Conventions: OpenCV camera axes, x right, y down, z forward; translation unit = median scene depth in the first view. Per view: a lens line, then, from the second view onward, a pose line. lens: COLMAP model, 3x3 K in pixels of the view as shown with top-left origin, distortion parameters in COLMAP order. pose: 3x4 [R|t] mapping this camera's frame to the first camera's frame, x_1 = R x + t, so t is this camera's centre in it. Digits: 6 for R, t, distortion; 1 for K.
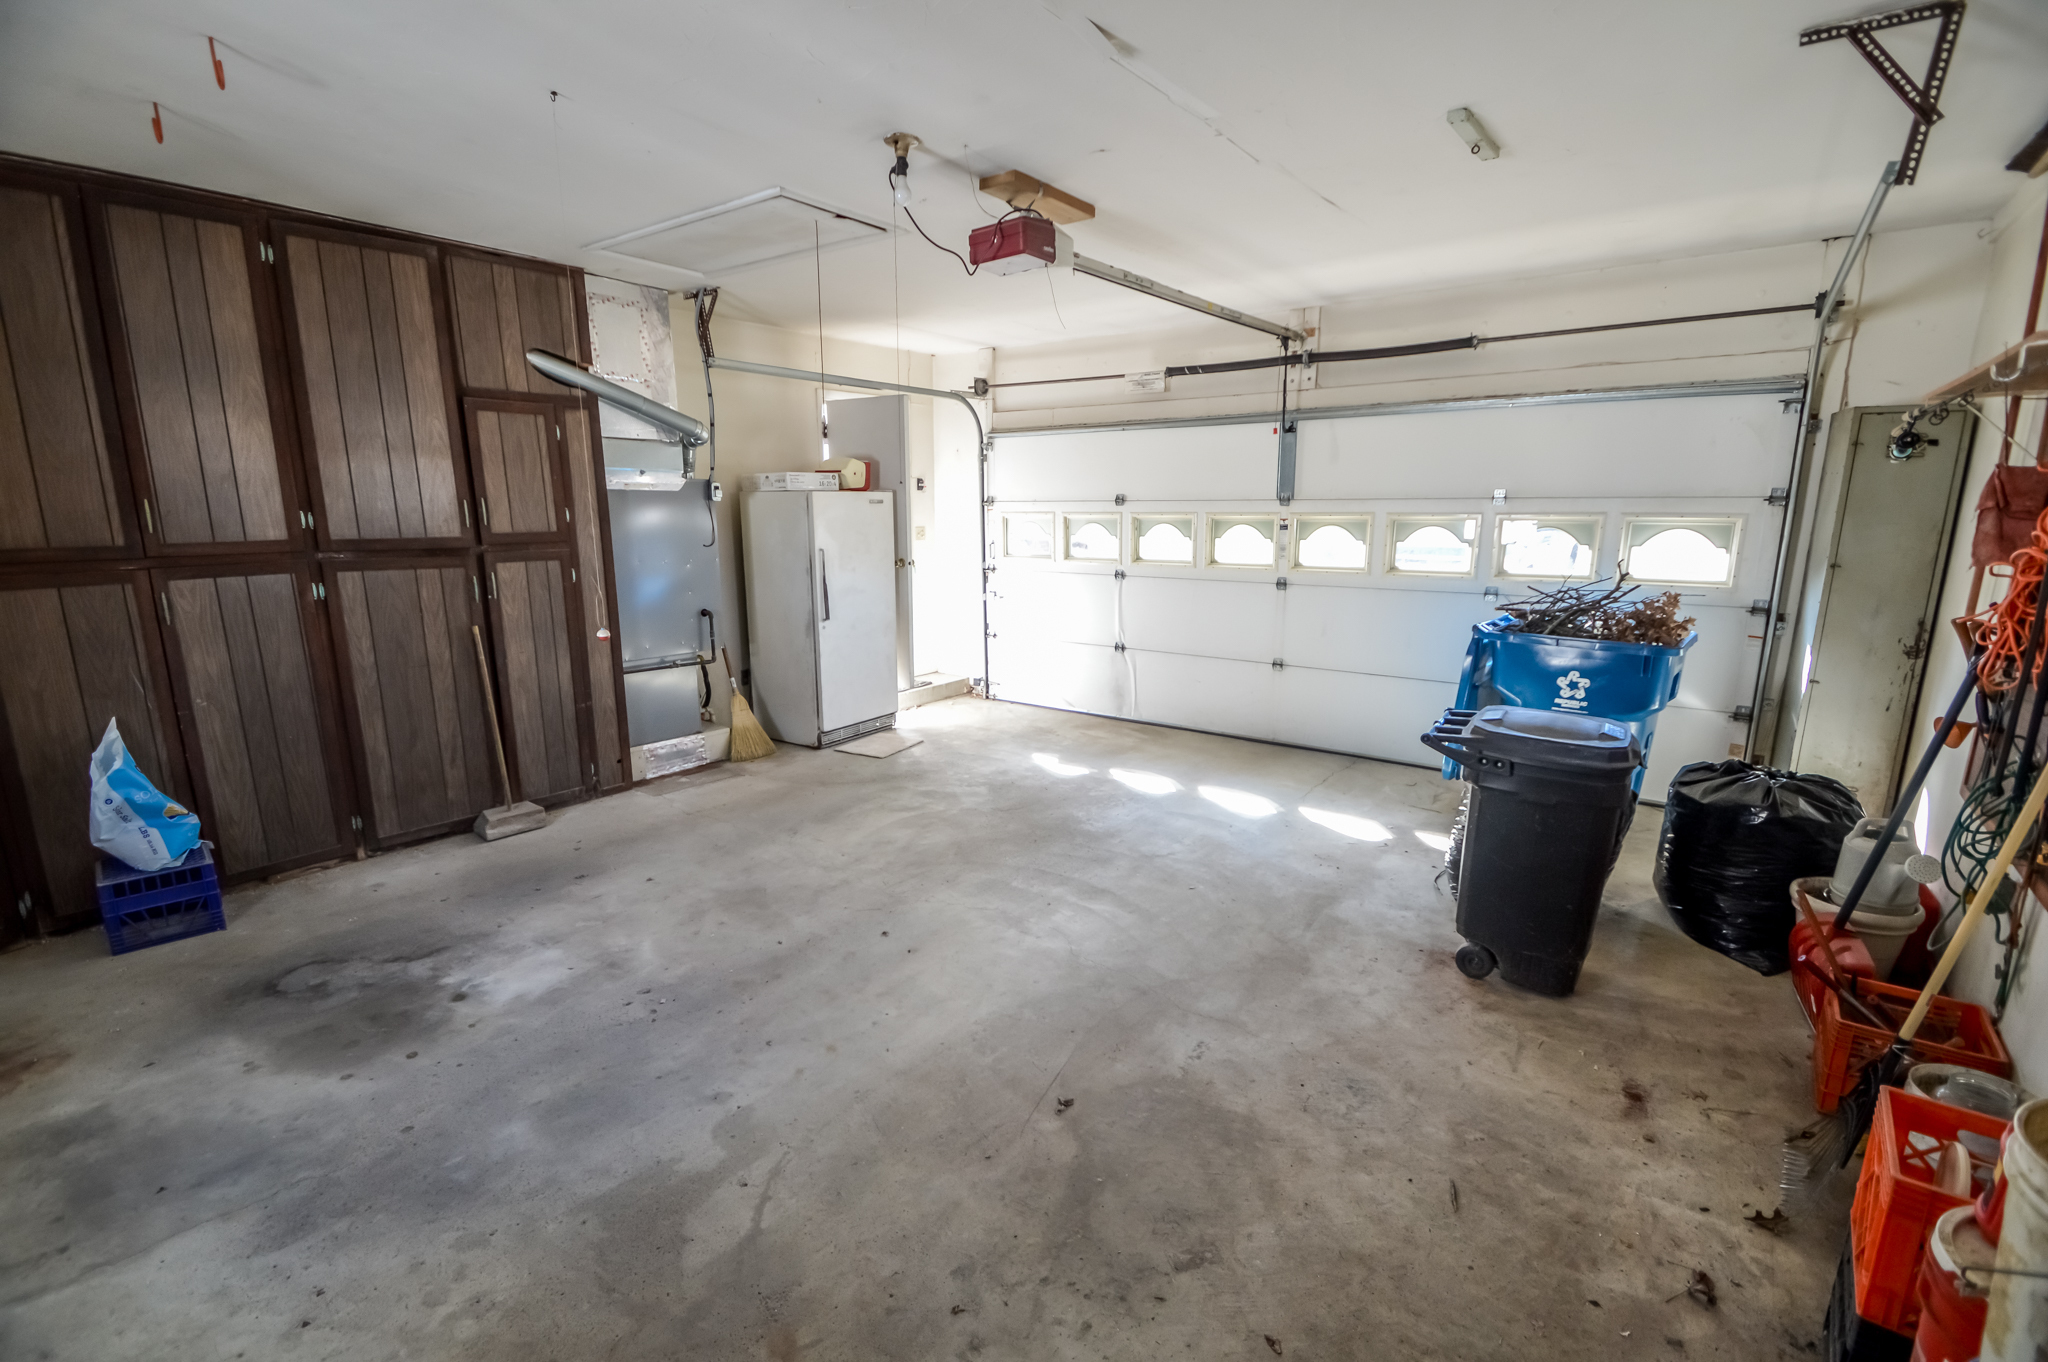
lens RADIAL K [[912.4, 0, 1015.3], [0, 912.4, 694.3], [0, 0, 1]] dist [0.010477, -0.014235]
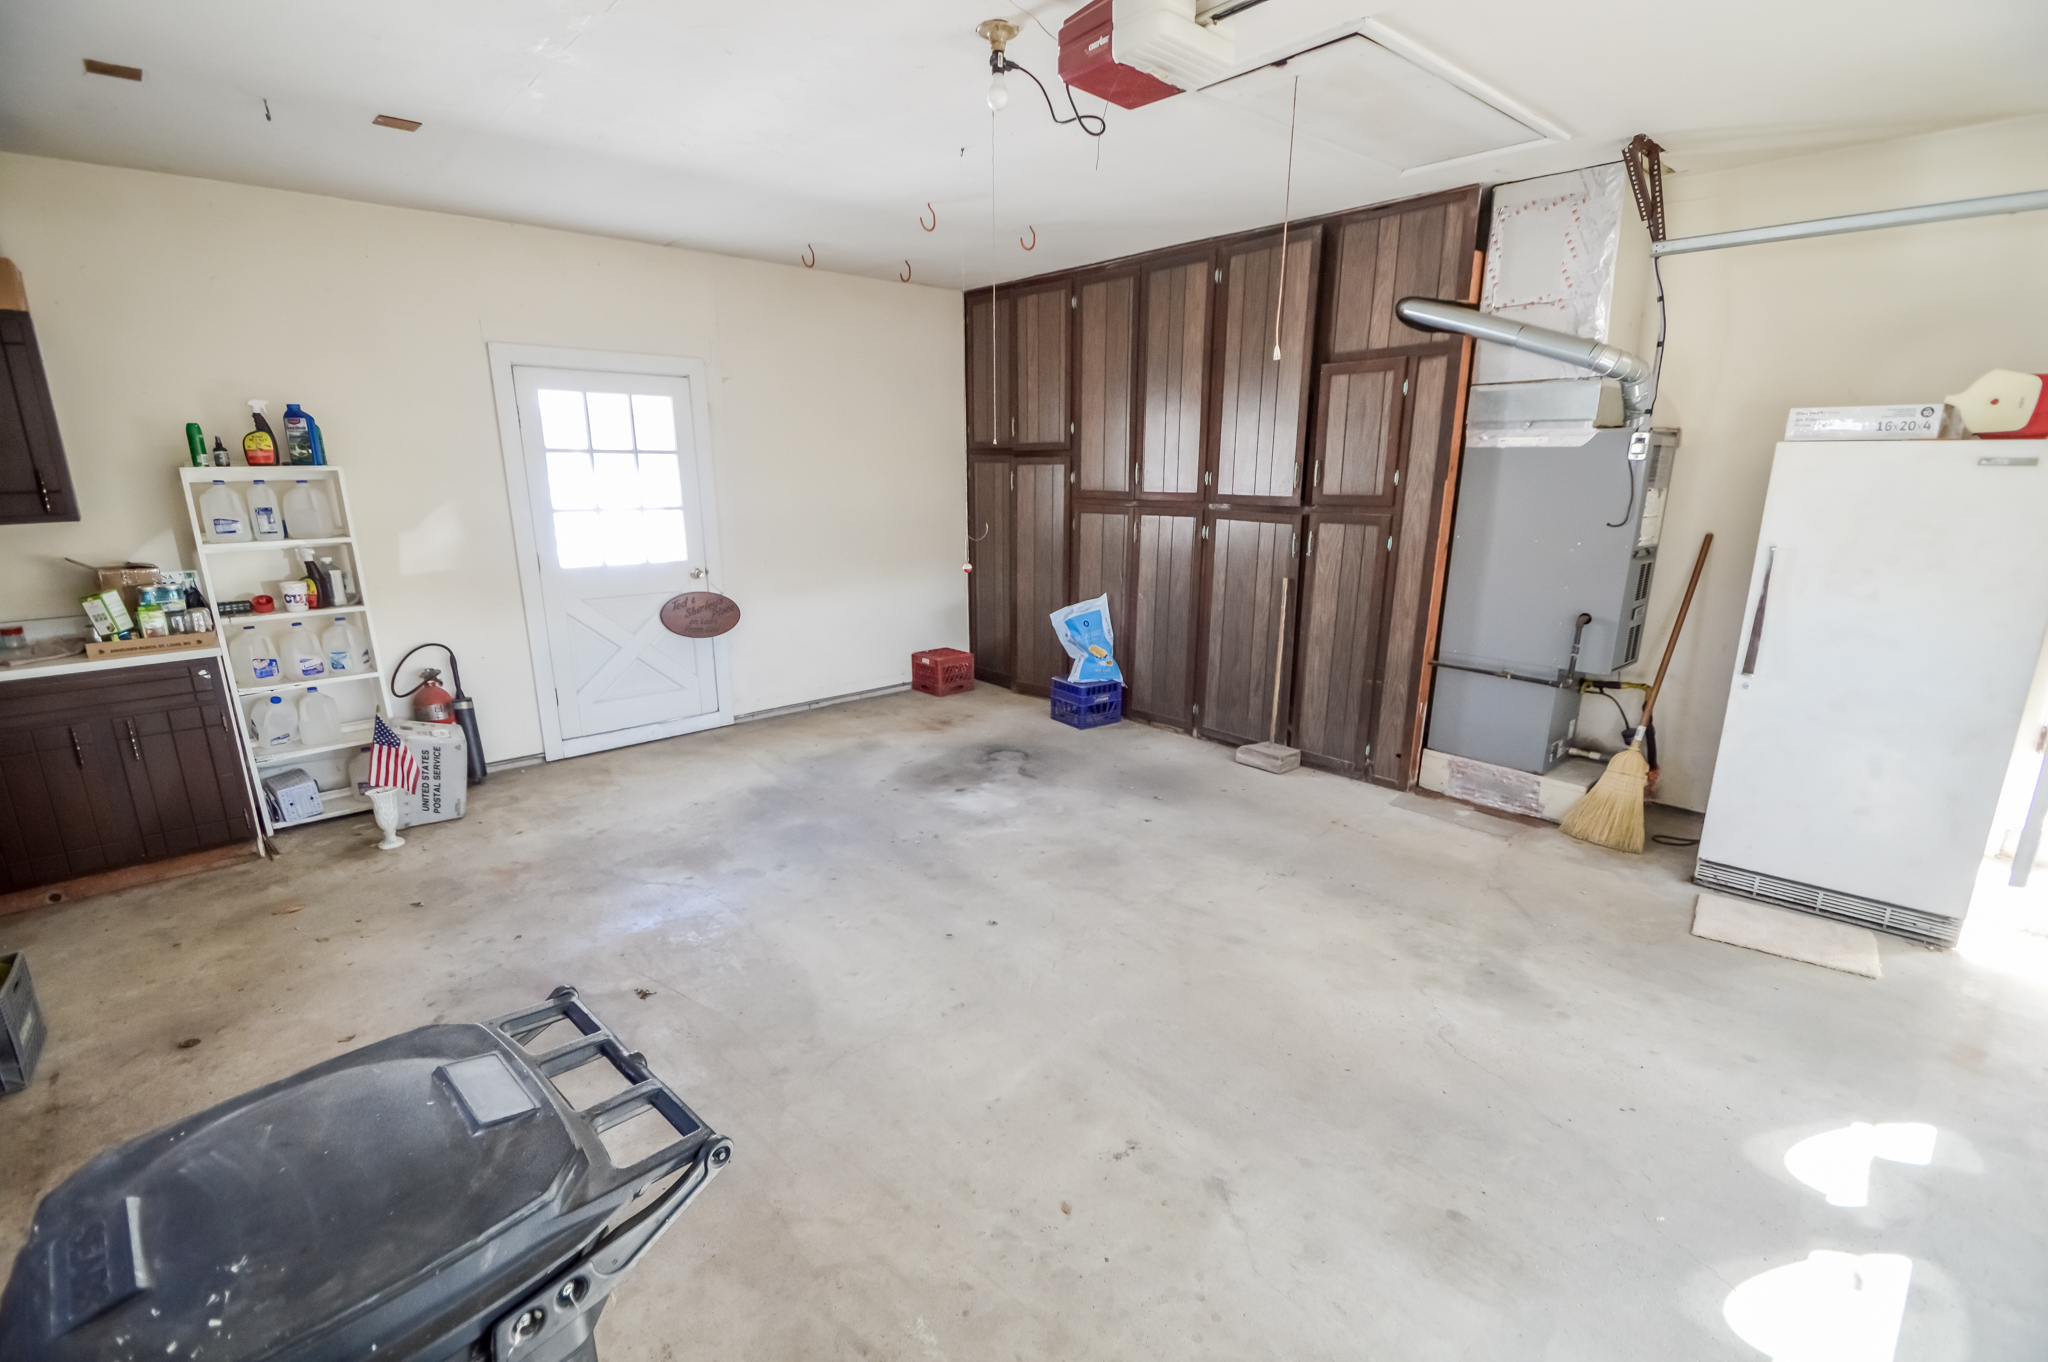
lens RADIAL K [[912.4, 0, 1011.5], [0, 912.4, 698.7], [0, 0, 1]] dist [0.010477, -0.014235]
pose [[-0.185387, 0.242303, -0.952324, 0.564731], [-0.197869, 0.940068, 0.277704, -0.181255], [0.962538, 0.239918, -0.126332, 0.870138]]
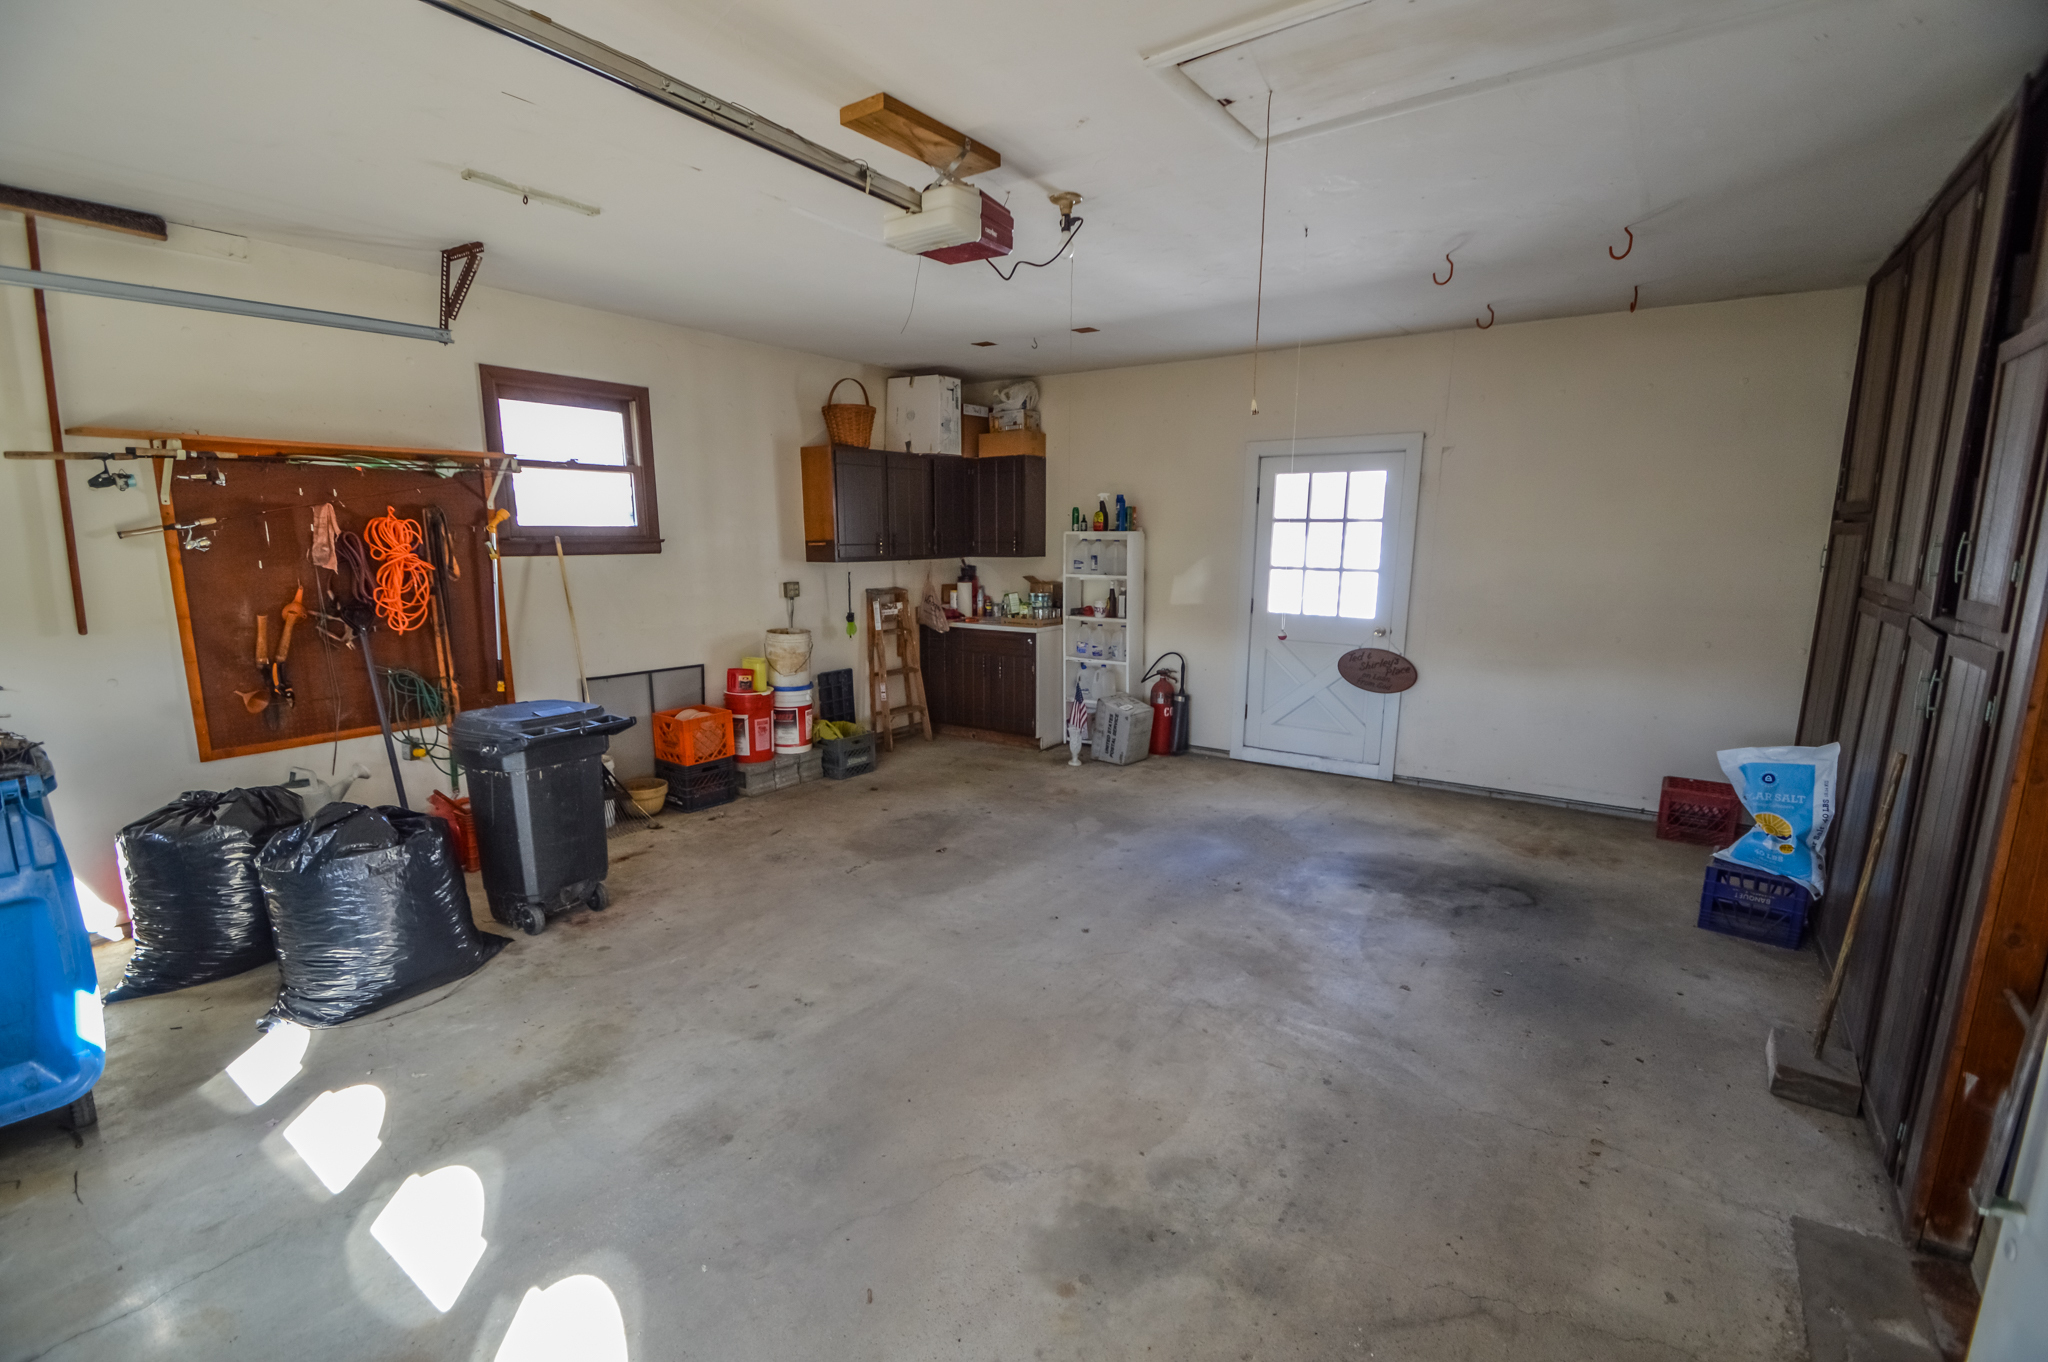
lens RADIAL K [[912.4, 0, 1010.6], [0, 912.4, 695.0], [0, 0, 1]] dist [0.010477, -0.014235]
pose [[-0.999409, 0.001565, -0.034337, -0.013774], [-0.011382, 0.927544, 0.373541, -0.319177], [0.032434, 0.373711, -0.926978, 1.521164]]
